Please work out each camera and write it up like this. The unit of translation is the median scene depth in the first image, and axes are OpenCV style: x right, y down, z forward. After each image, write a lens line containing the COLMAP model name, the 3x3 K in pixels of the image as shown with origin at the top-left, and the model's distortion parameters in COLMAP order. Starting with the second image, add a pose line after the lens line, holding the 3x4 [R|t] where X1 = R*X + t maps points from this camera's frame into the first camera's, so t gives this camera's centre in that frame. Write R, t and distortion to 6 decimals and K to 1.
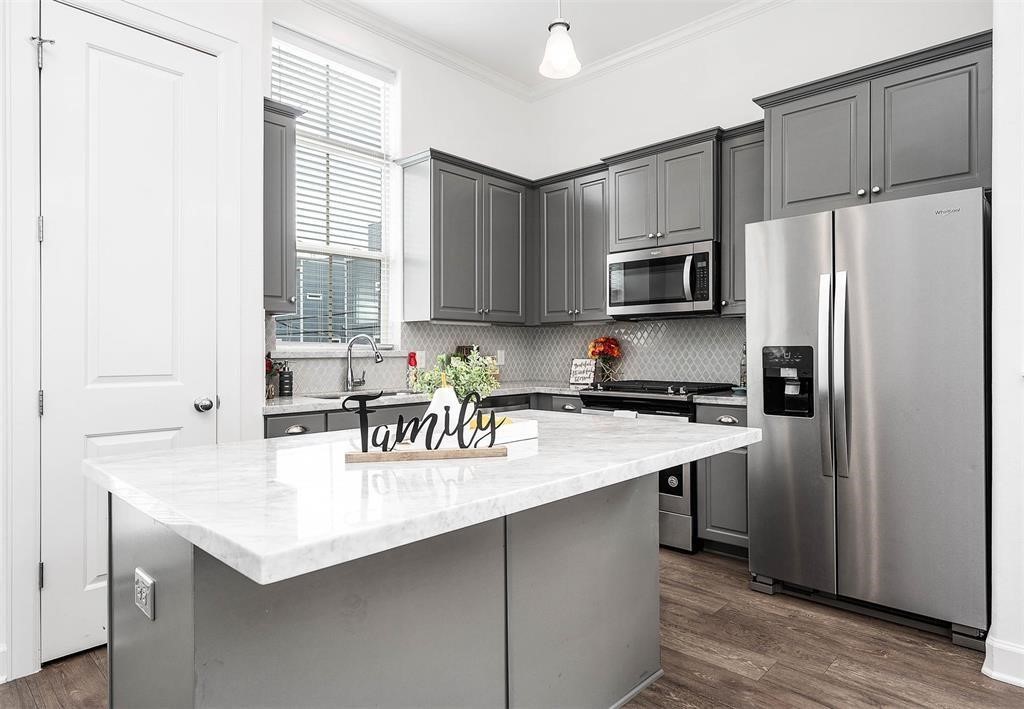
lens RADIAL K [[593.5, 0, 510.6], [0, 593.5, 352.8], [0, 0, 1]] dist [-0.000353, -0.000036]
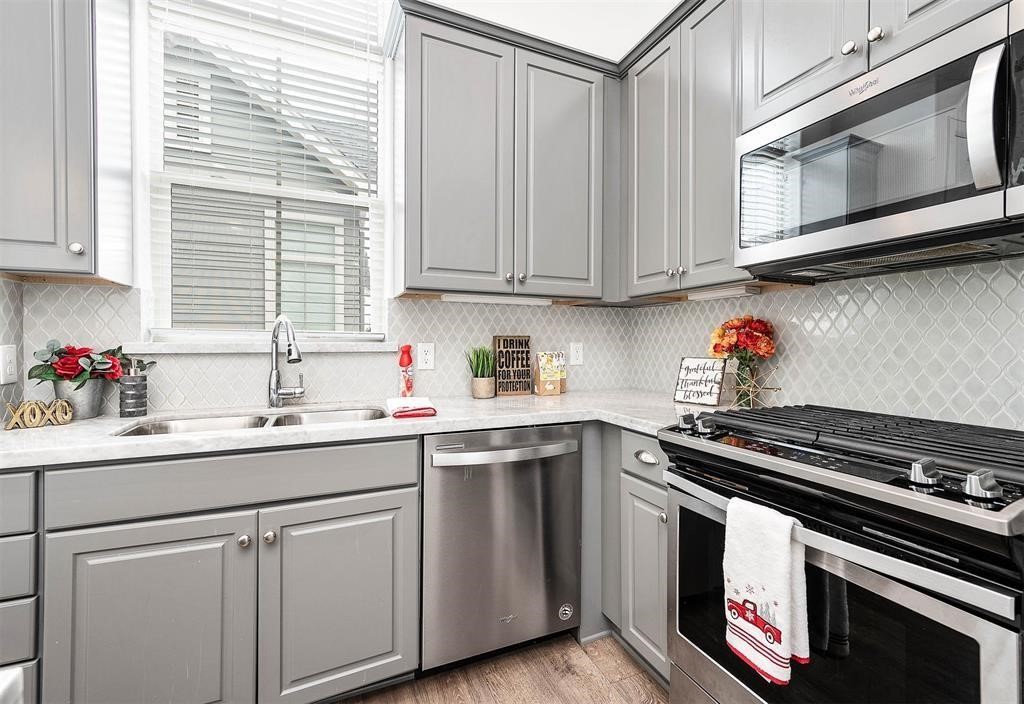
lens RADIAL K [[468.4, 0, 519.7], [0, 468.4, 349.3], [0, 0, 1]] dist [0.001664, 0.000700]
pose [[0.928783, 0.006801, -0.370562, 0.129928], [-0.003741, 0.999953, 0.008976, -0.001285], [0.370605, -0.006951, 0.928765, 0.543321]]
